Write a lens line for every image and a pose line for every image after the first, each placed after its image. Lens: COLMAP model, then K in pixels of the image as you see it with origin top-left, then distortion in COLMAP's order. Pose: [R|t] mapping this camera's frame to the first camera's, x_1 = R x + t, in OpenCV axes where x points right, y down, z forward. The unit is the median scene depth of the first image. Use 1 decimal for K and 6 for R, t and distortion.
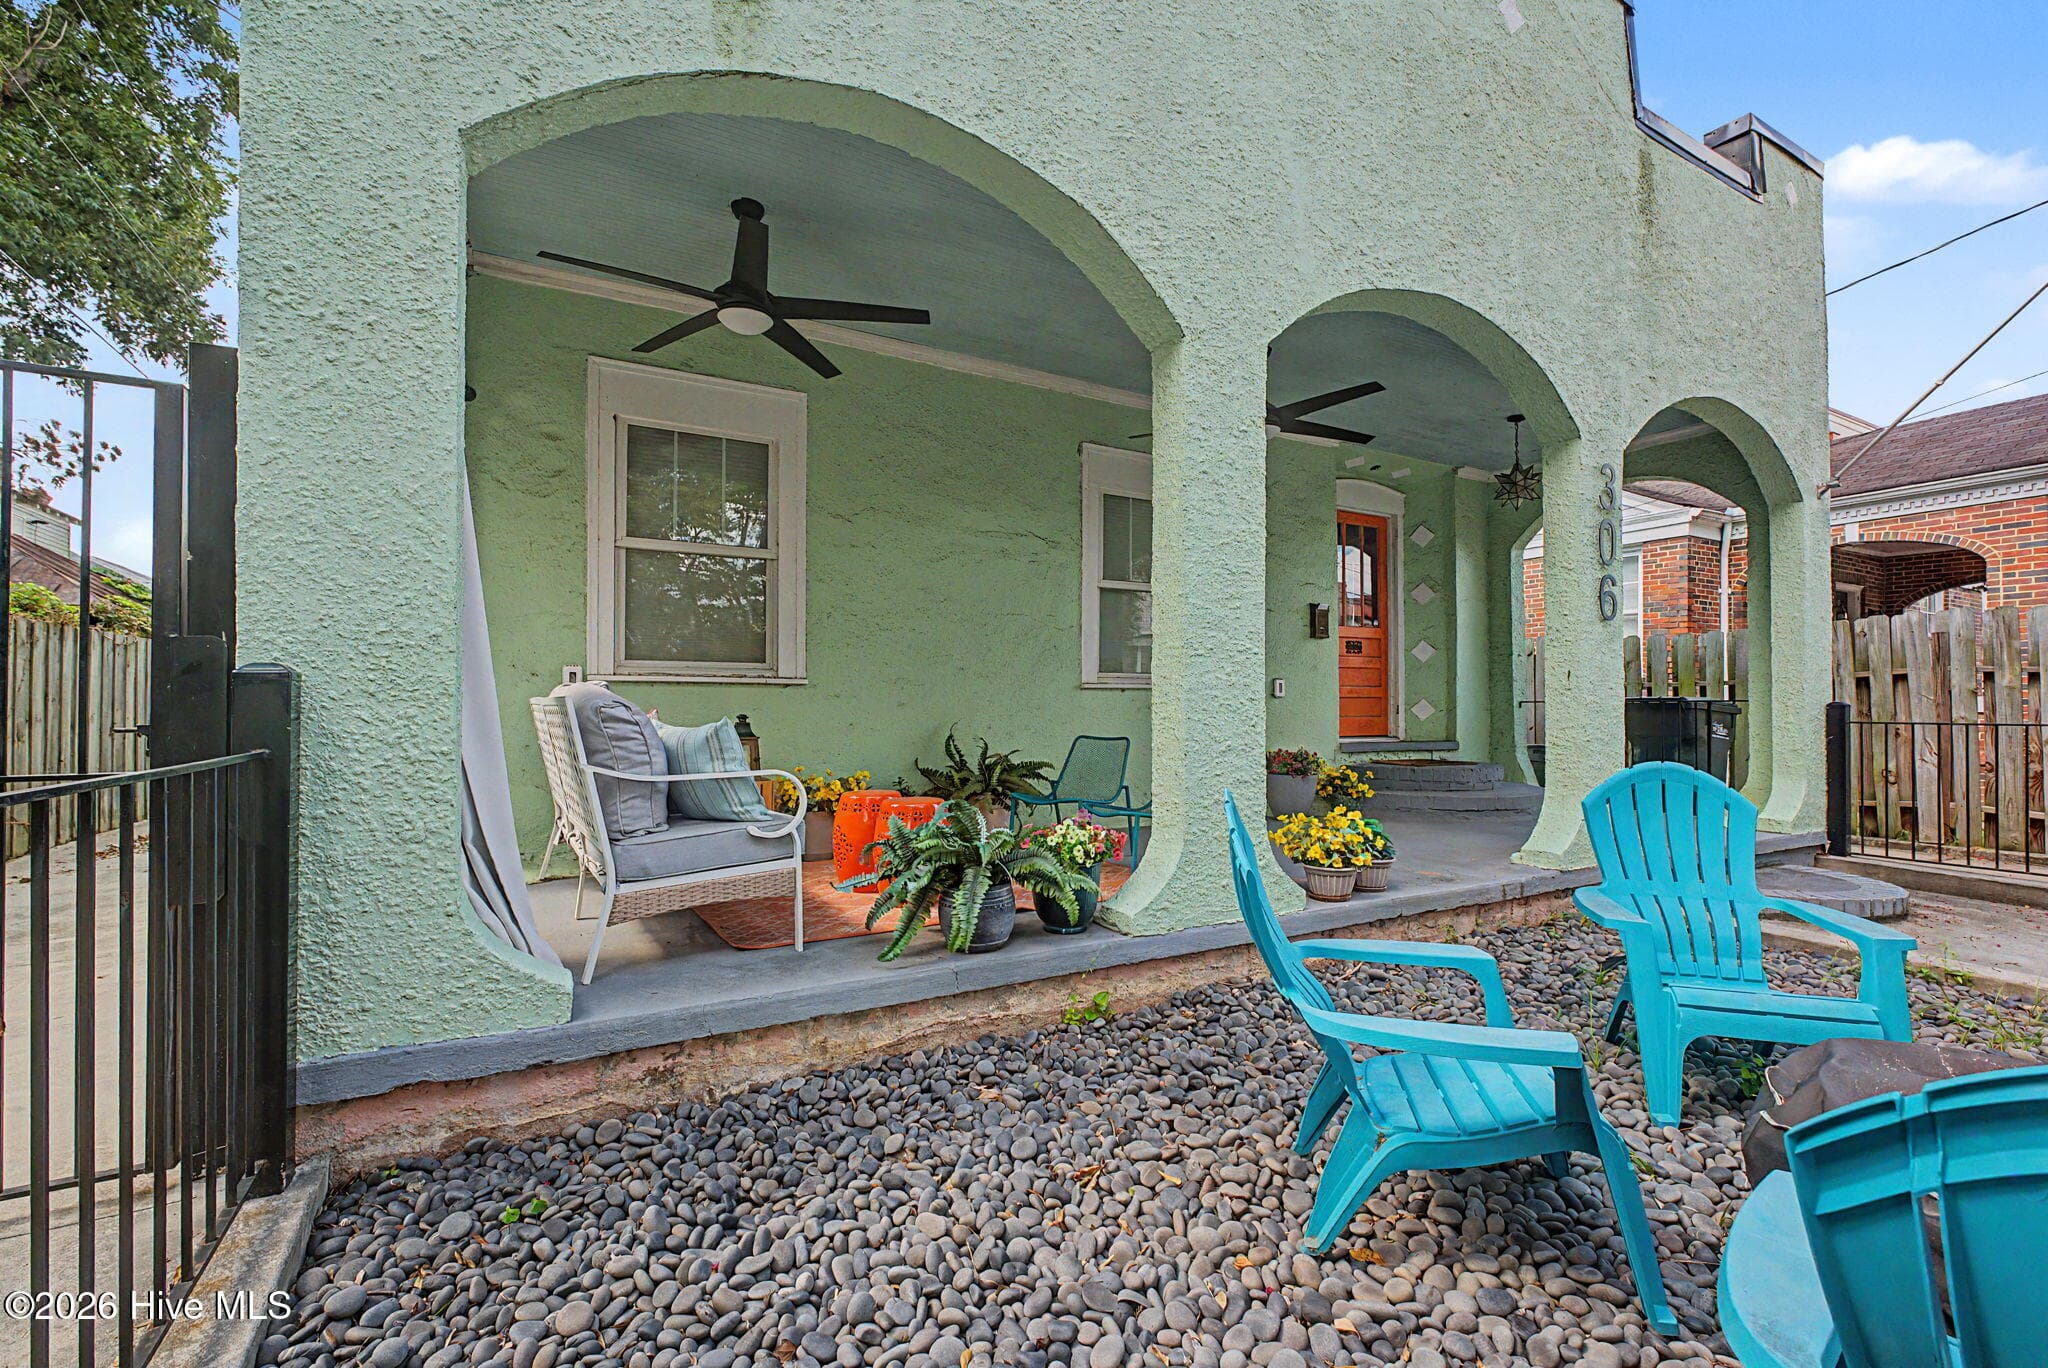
lens RADIAL K [[868.1, 0, 1028.0], [0, 868.1, 688.2], [0, 0, 1]] dist [-0.003633, 0.000030]
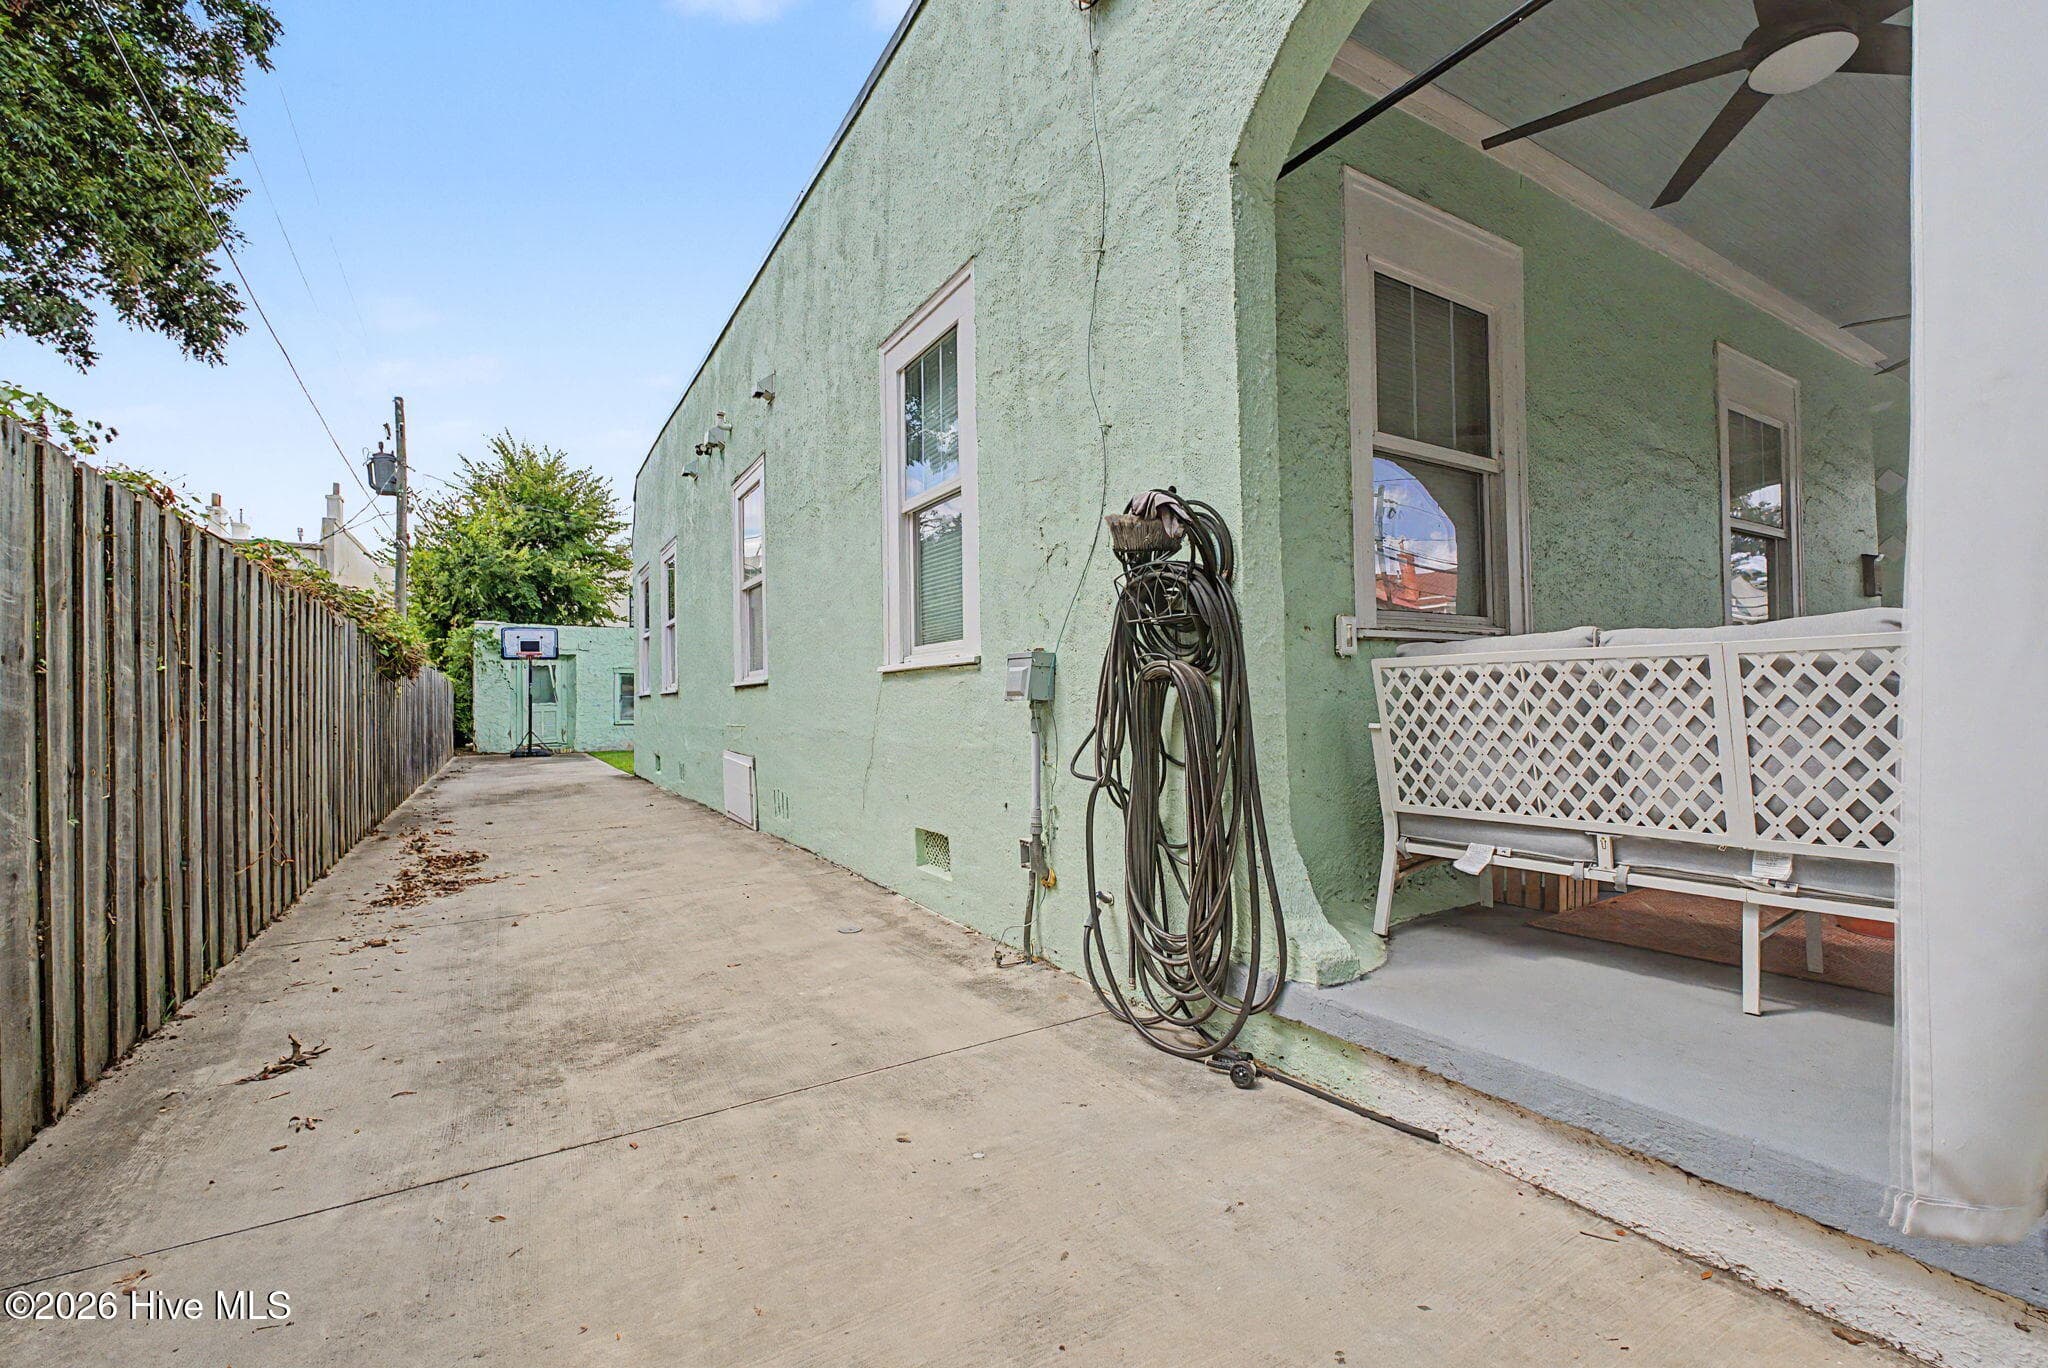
lens RADIAL K [[868.1, 0, 1028.0], [0, 868.1, 688.2], [0, 0, 1]] dist [-0.003633, 0.000030]
pose [[0.998749, -0.015905, 0.047417, -0.608989], [0.015895, 0.999873, 0.000593, 0.022641], [-0.047420, 0.000162, 0.998875, 0.242108]]
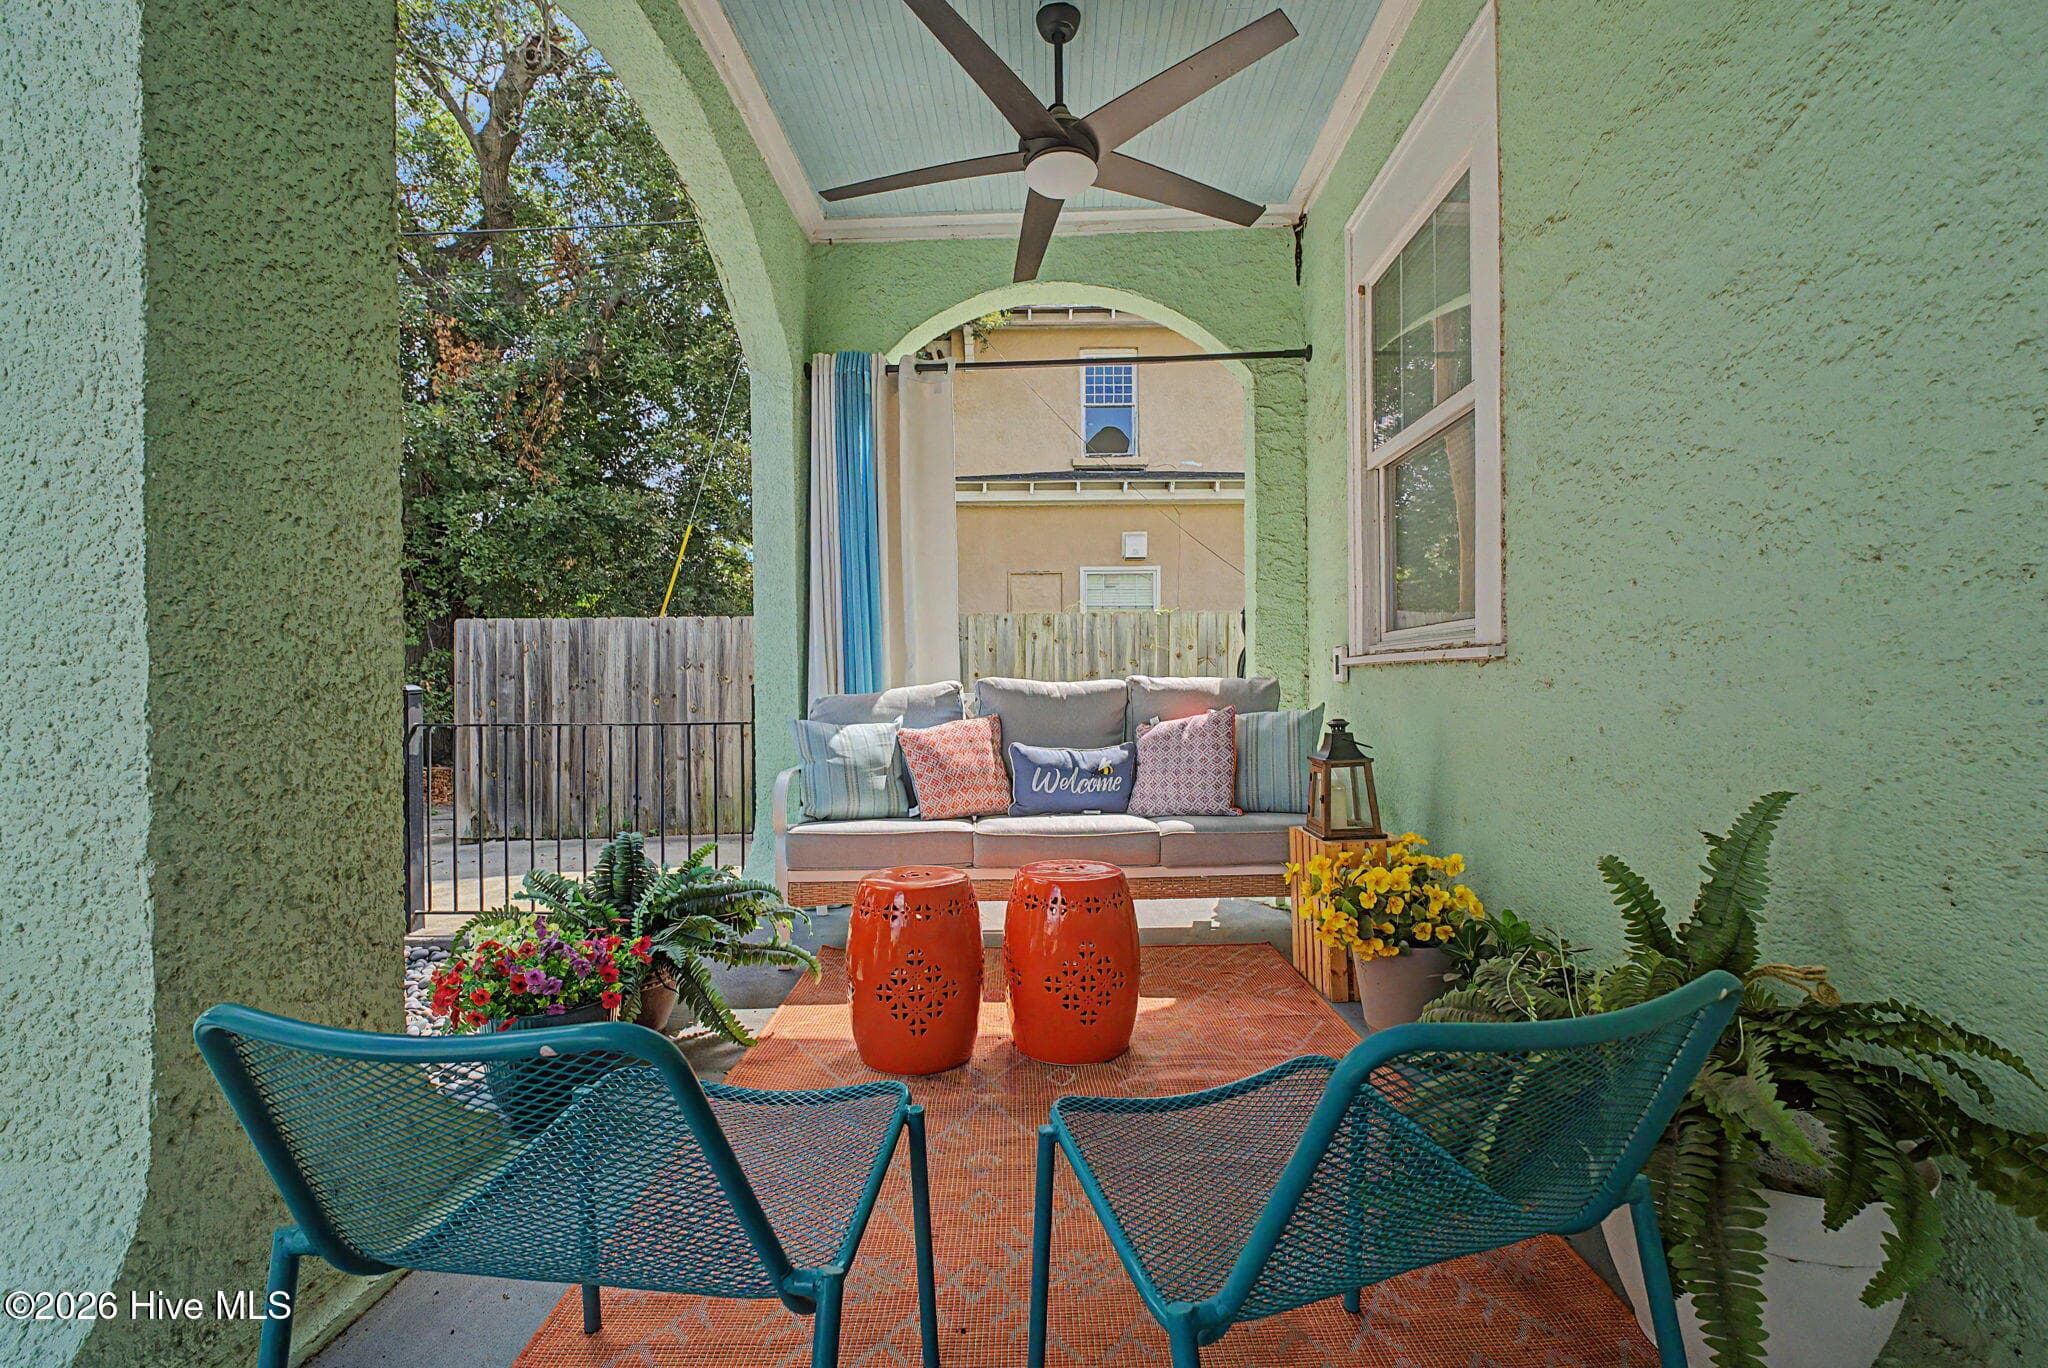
lens RADIAL K [[868.1, 0, 1028.0], [0, 868.1, 688.2], [0, 0, 1]] dist [-0.003633, 0.000030]
pose [[-0.502237, 0.003911, -0.864721, 0.211014], [0.022463, 0.999711, -0.008525, 0.008329], [0.864438, -0.023706, -0.502180, 0.892101]]
